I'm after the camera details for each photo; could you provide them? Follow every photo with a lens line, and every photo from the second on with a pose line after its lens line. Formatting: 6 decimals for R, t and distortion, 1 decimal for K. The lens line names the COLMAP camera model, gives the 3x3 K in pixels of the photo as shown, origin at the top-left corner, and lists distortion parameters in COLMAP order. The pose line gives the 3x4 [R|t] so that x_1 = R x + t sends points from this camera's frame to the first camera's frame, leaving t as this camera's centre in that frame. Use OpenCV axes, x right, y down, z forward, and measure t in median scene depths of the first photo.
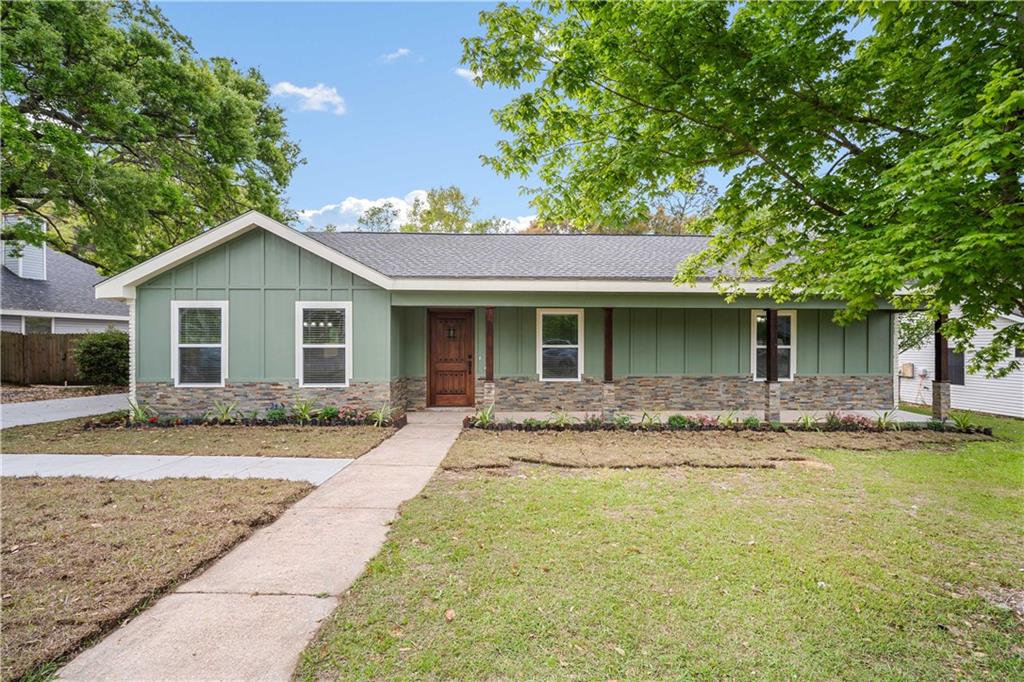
lens RADIAL K [[452.7, 0, 516.2], [0, 452.7, 343.1], [0, 0, 1]] dist [-0.006717, 0.000409]
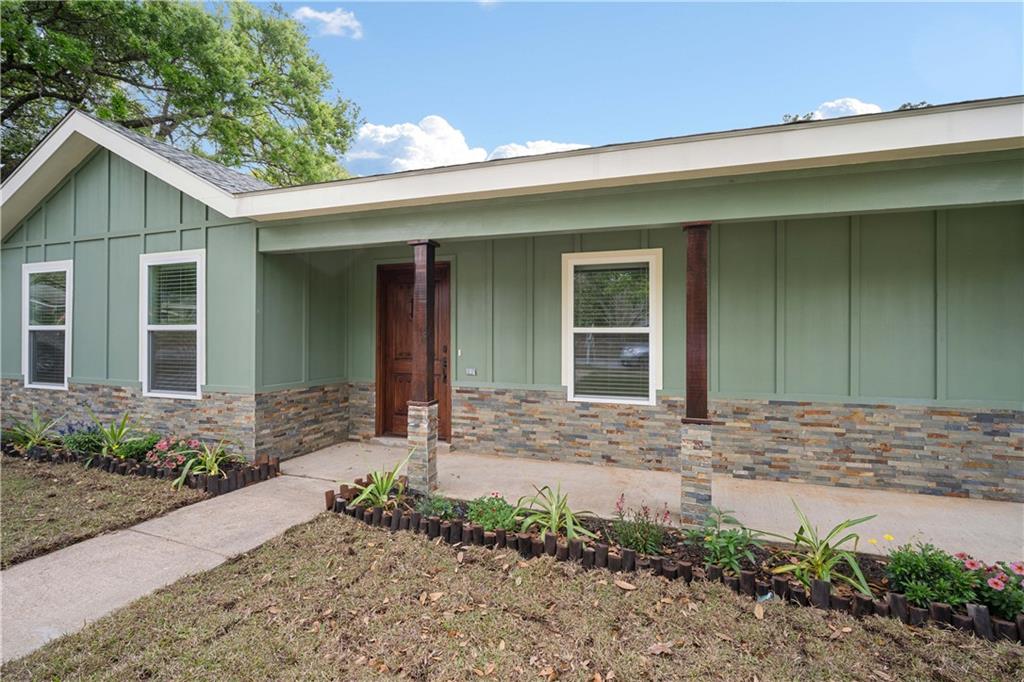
lens RADIAL K [[453.0, 0, 513.6], [0, 453.0, 336.0], [0, 0, 1]] dist [-0.012206, 0.000261]
pose [[0.940170, 0.001481, -0.340702, 0.164048], [-0.003378, 0.999982, -0.004975, 0.016203], [0.340688, 0.005828, 0.940158, 0.516907]]
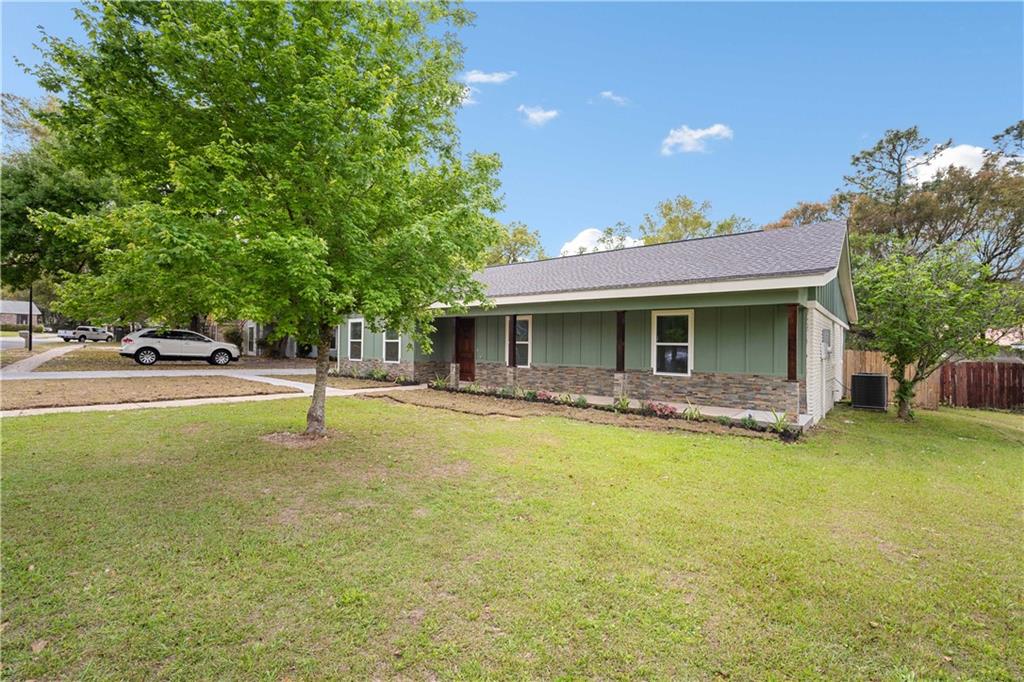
lens RADIAL K [[414.6, 0, 512.0], [0, 414.6, 341.0], [0, 0, 1]] dist [-0.041724, 0.000064]
pose [[0.775189, 0.004162, -0.631716, 0.898744], [-0.006477, 0.999978, -0.001360, 0.004452], [0.631696, 0.005146, 0.775199, -0.012987]]
